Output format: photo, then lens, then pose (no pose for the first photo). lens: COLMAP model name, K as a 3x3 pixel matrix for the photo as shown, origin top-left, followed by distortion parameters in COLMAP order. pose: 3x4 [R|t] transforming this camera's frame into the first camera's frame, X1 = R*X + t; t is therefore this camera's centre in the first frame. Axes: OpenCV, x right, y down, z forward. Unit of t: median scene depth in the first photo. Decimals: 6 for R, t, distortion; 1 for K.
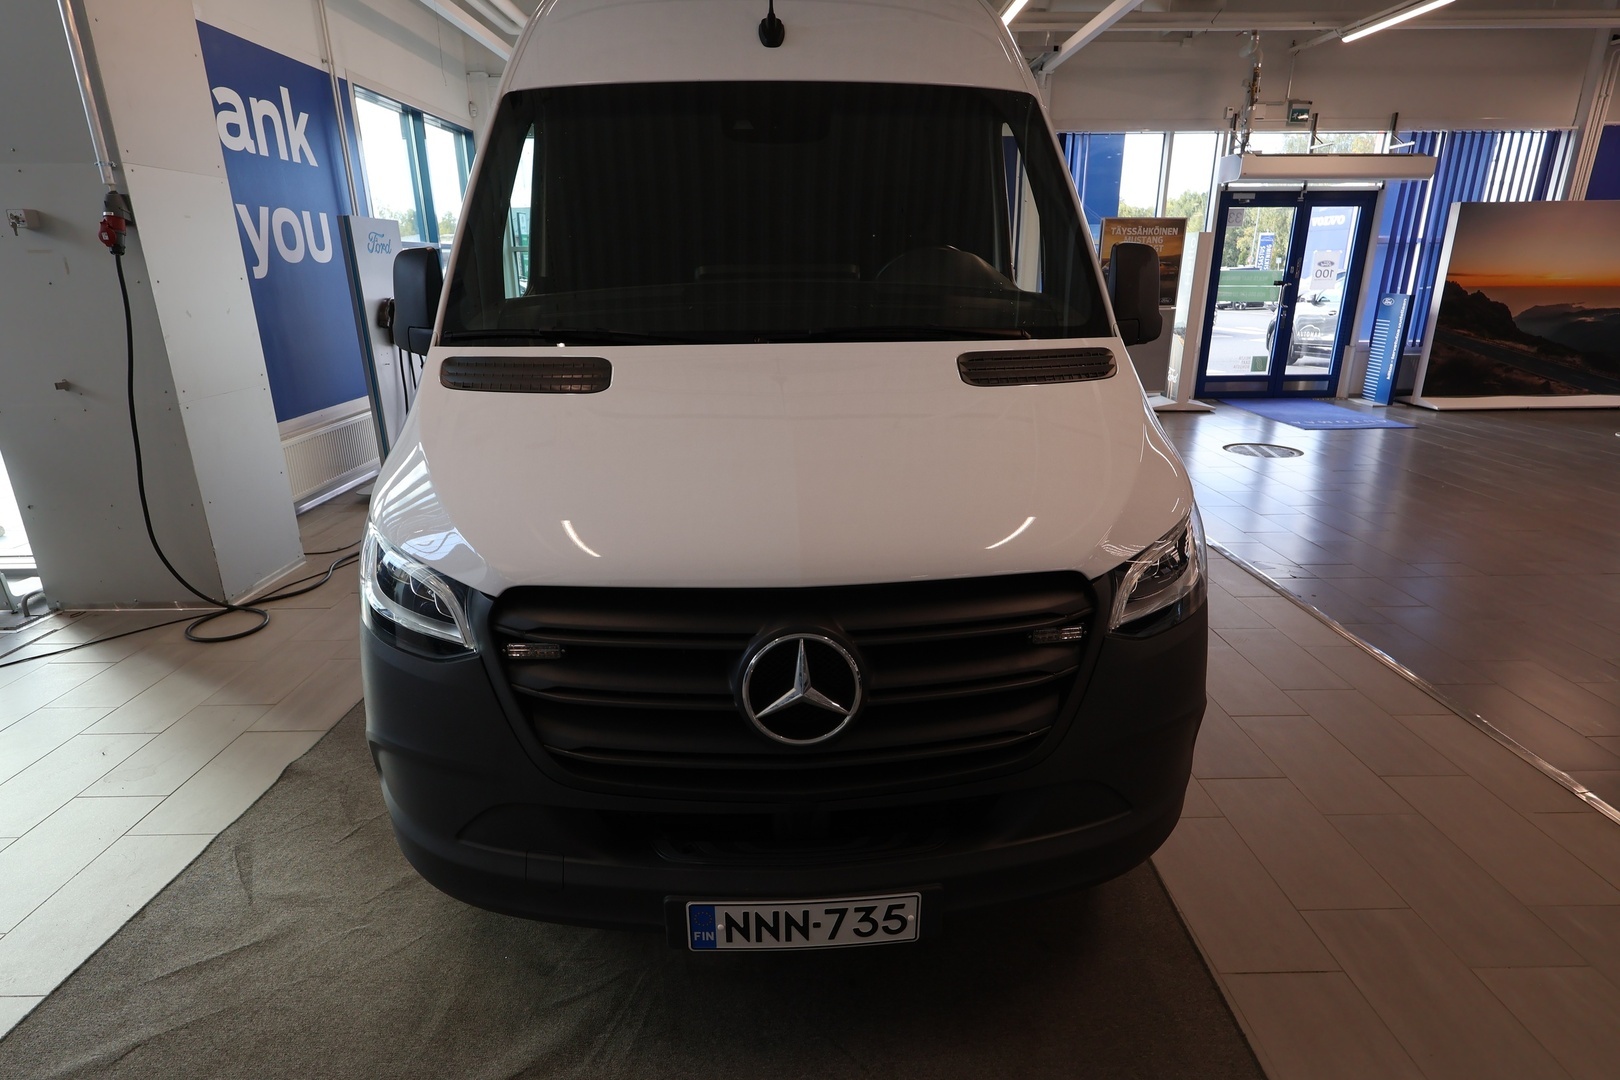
lens RADIAL K [[865.5, 0, 811.7], [0, 865.5, 564.0], [0, 0, 1]] dist [-0.001434, -0.000809]
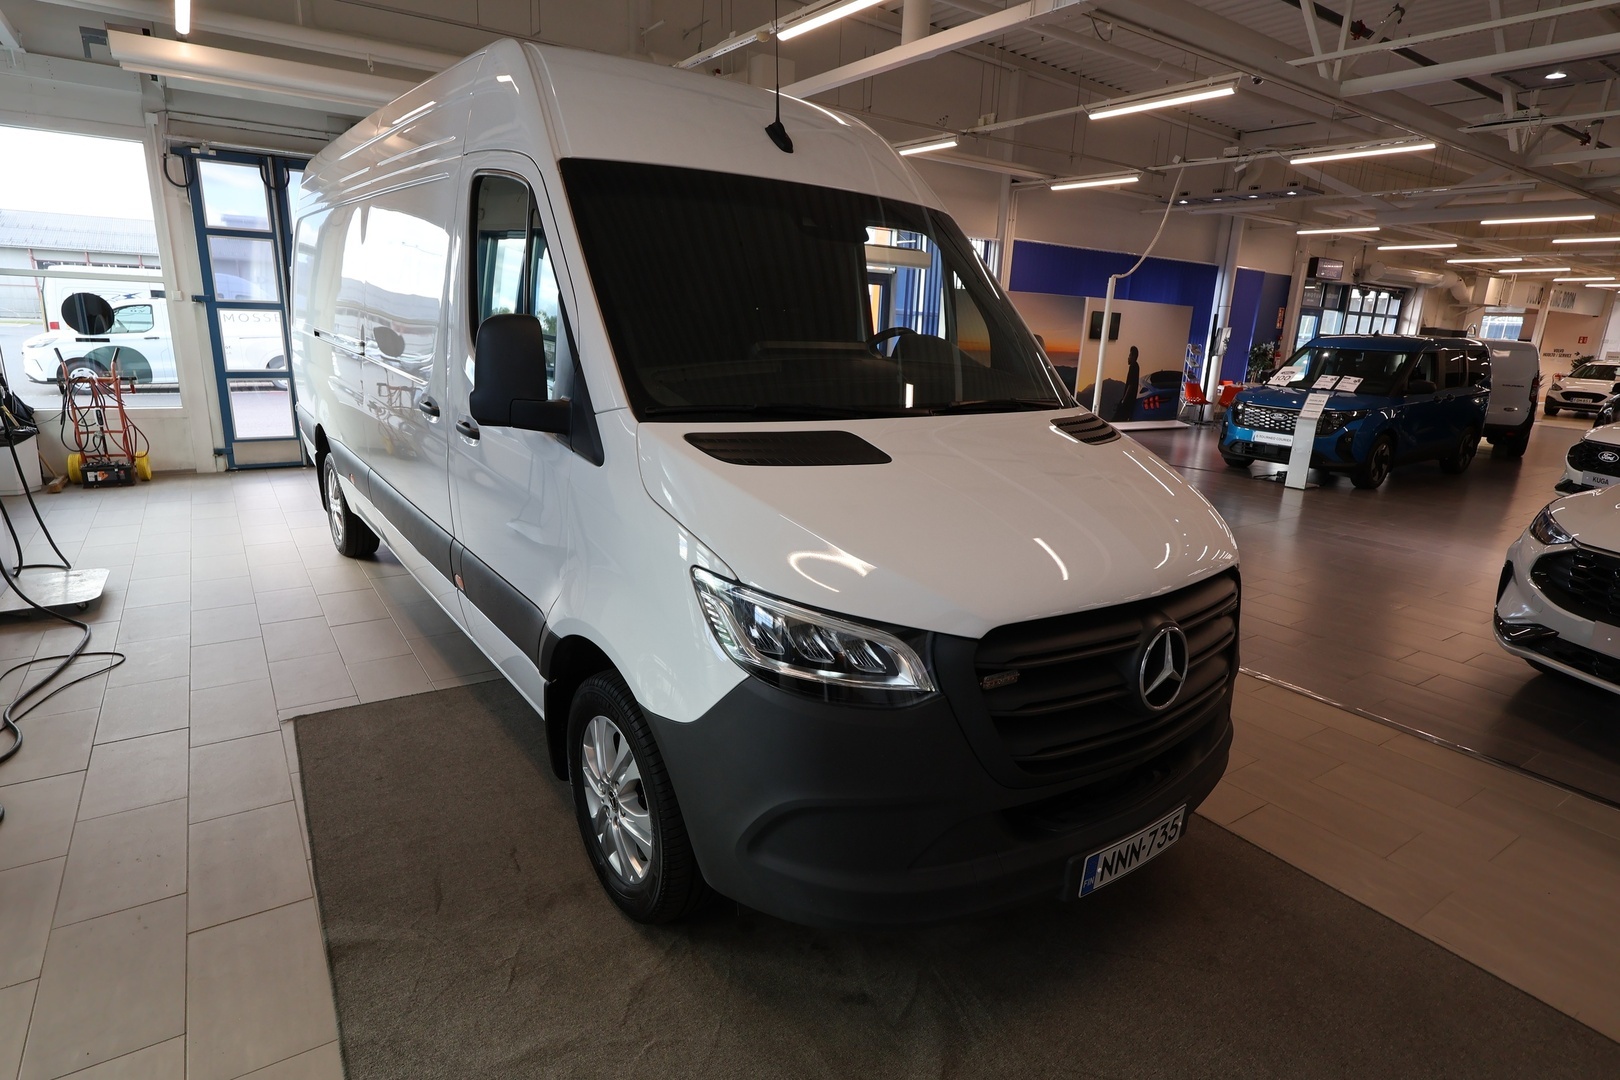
lens RADIAL K [[865.5, 0, 811.7], [0, 865.5, 564.0], [0, 0, 1]] dist [-0.001434, -0.000809]
pose [[0.829352, -0.112233, 0.547338, -0.761965], [0.137274, 0.990521, -0.004896, -0.057129], [-0.541601, 0.079196, 0.836897, 0.082772]]
